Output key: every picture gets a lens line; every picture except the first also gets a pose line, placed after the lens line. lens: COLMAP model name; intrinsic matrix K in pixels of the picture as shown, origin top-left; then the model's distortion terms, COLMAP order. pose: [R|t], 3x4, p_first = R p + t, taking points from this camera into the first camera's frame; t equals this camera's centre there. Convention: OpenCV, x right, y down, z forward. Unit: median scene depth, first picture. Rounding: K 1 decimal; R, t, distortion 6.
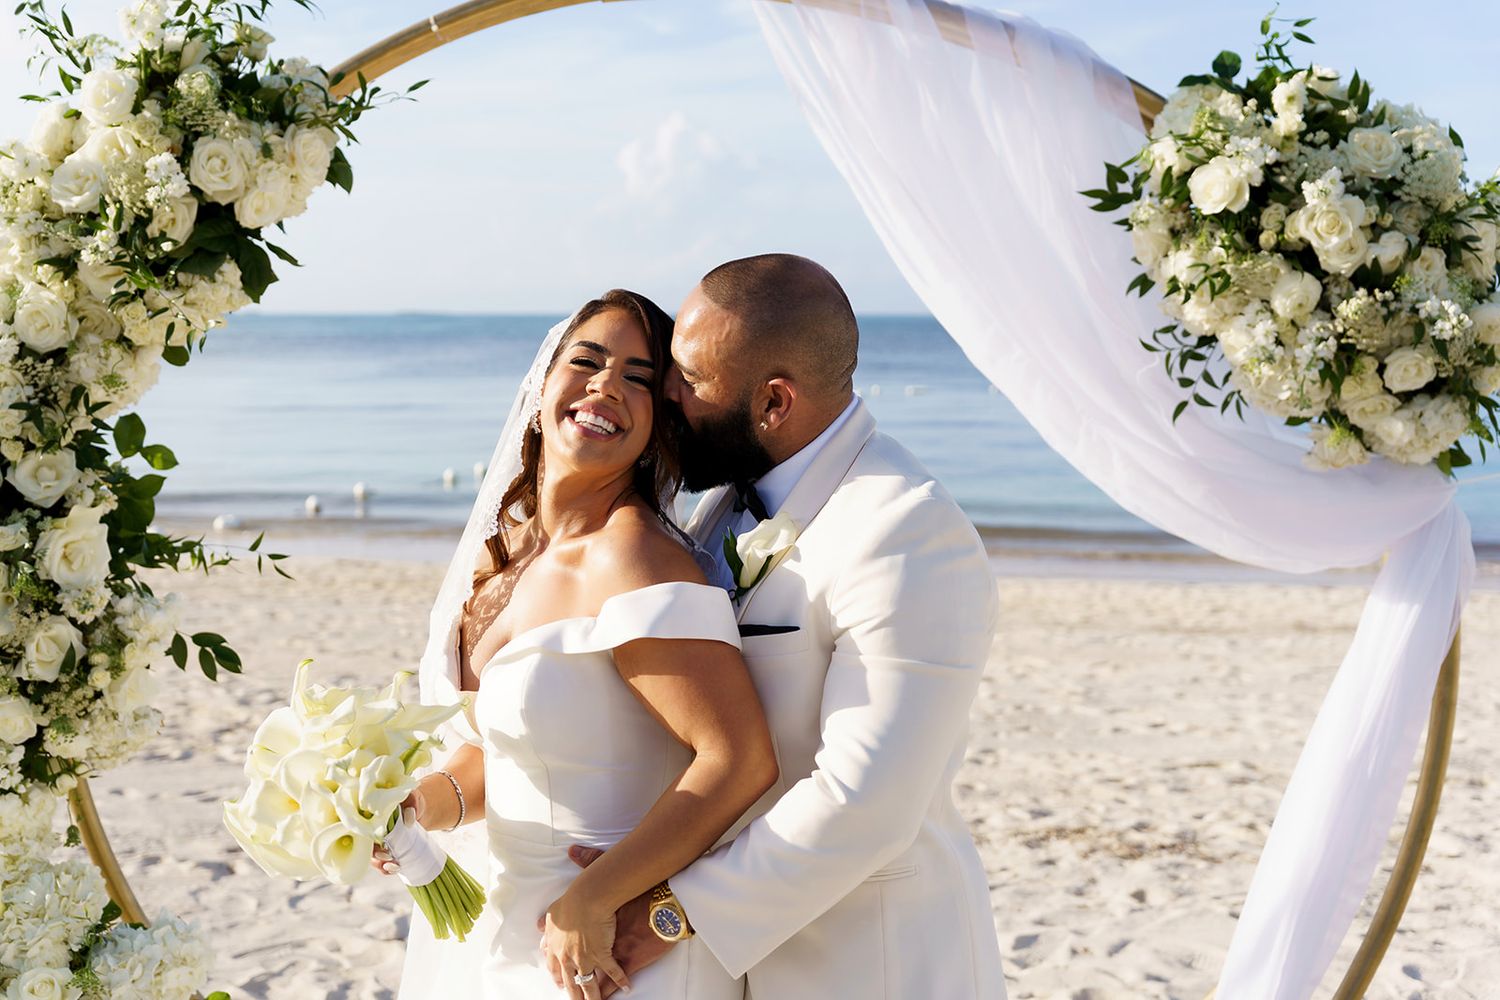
lens RADIAL K [[1796.6, 0, 746.7], [0, 1796.6, 516.0], [0, 0, 1]] dist [-0.014767, 0.000000]
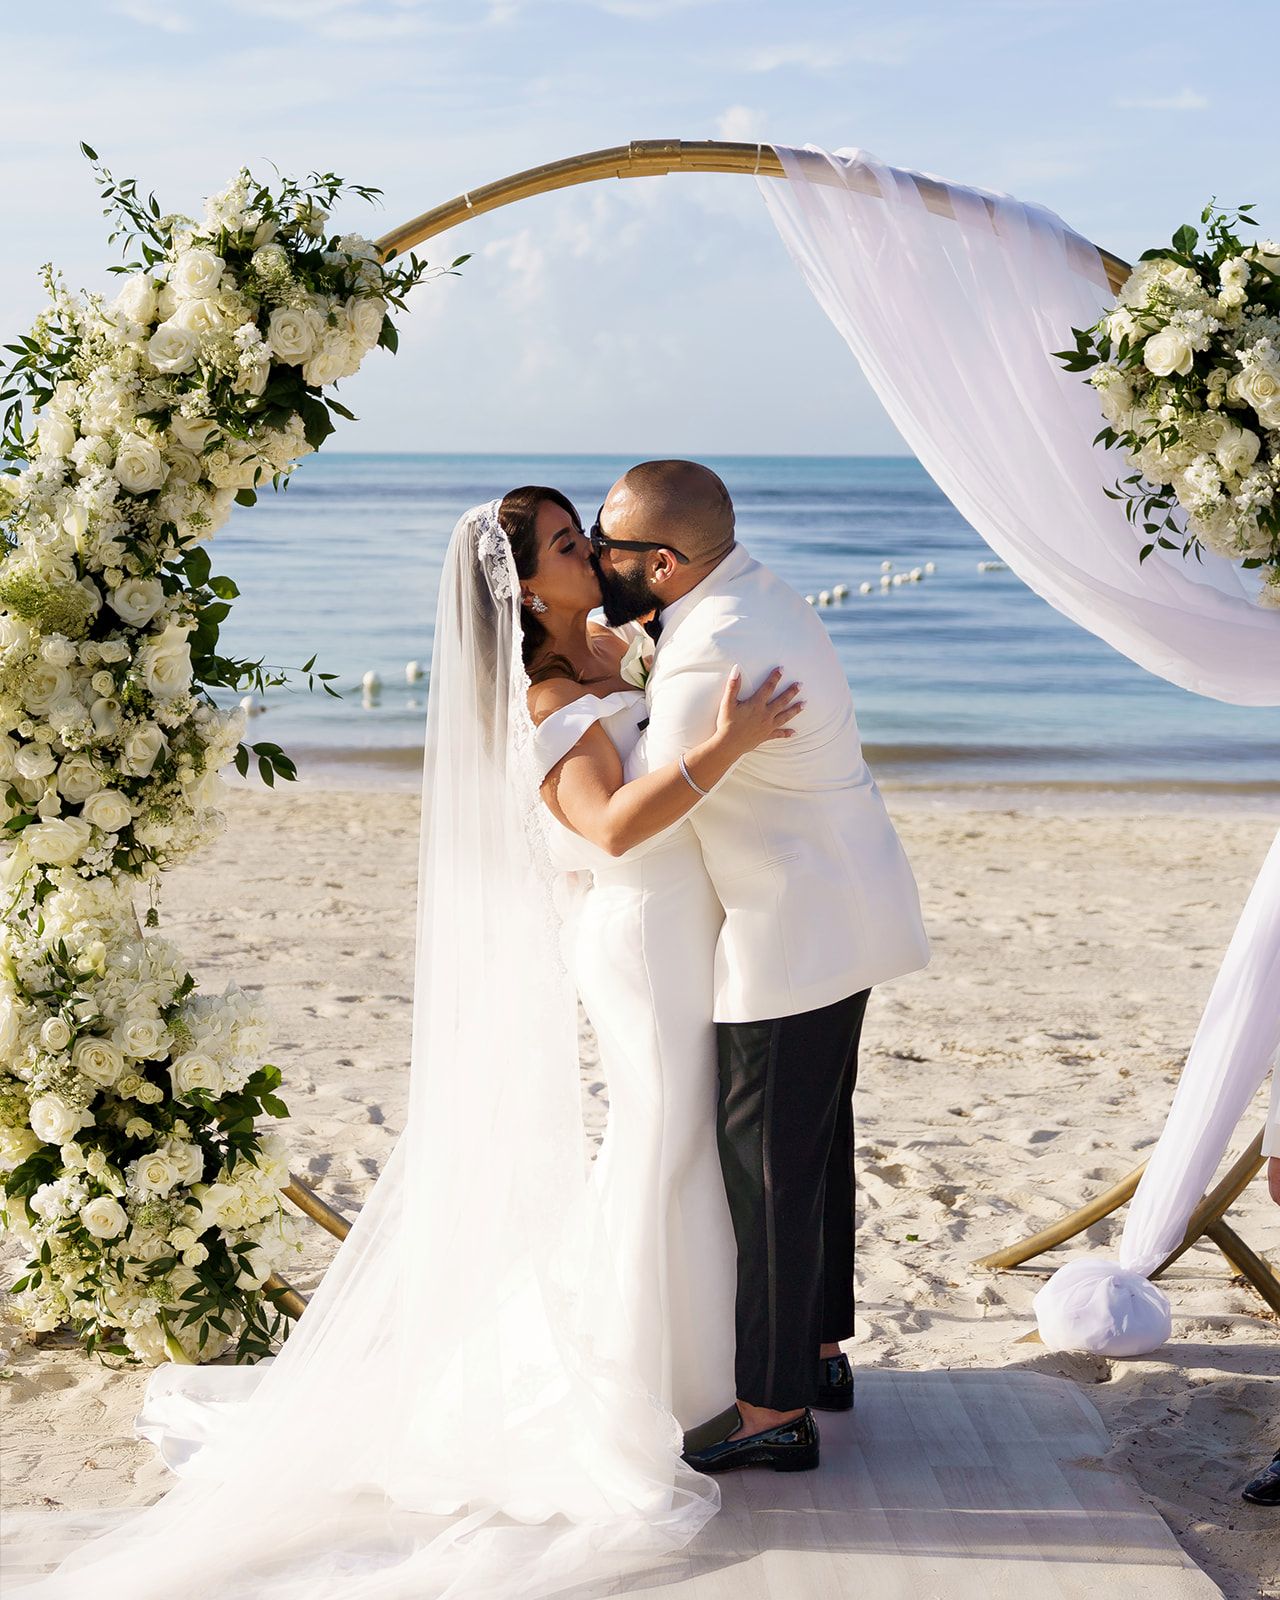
lens RADIAL K [[2666.4, 0, 662.0], [0, 2666.4, 682.3], [0, 0, 1]] dist [0.016226, 0.000000]
pose [[0.999398, 0.007637, -0.033857, 0.003834], [-0.008565, 0.999589, -0.027364, 0.071144], [0.033634, 0.027638, 0.999052, -0.671579]]
